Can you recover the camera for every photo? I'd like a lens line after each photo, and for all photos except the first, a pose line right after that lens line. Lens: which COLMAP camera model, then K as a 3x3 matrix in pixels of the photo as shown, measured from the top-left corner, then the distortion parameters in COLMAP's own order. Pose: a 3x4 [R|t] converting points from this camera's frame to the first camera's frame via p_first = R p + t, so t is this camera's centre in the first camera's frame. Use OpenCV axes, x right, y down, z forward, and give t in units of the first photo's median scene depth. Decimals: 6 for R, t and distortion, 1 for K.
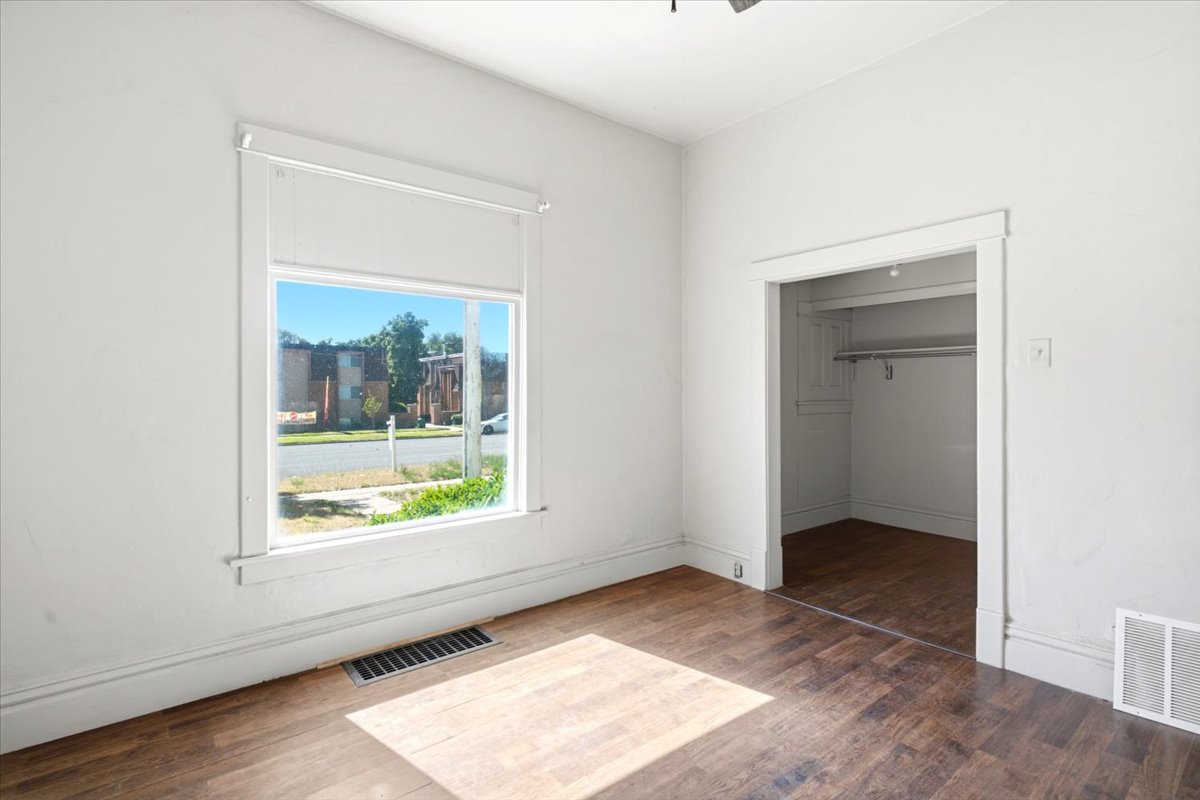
lens RADIAL K [[584.2, 0, 602.5], [0, 584.2, 398.1], [0, 0, 1]] dist [0.001398, -0.000112]
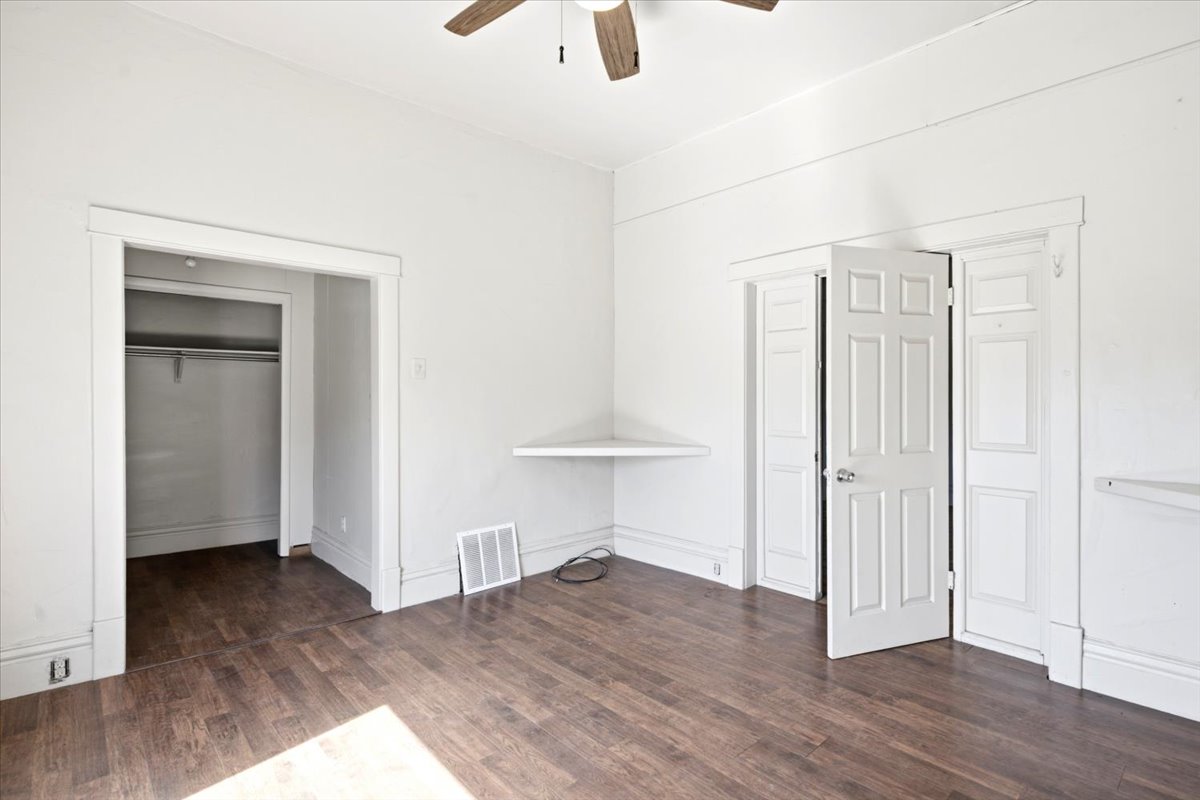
lens RADIAL K [[584.2, 0, 602.5], [0, 584.2, 398.1], [0, 0, 1]] dist [0.001398, -0.000112]
pose [[-0.057803, 0.006108, 0.998309, -0.485577], [0.008411, 0.999949, -0.005631, 0.004135], [-0.998293, 0.008071, -0.057851, 0.470384]]
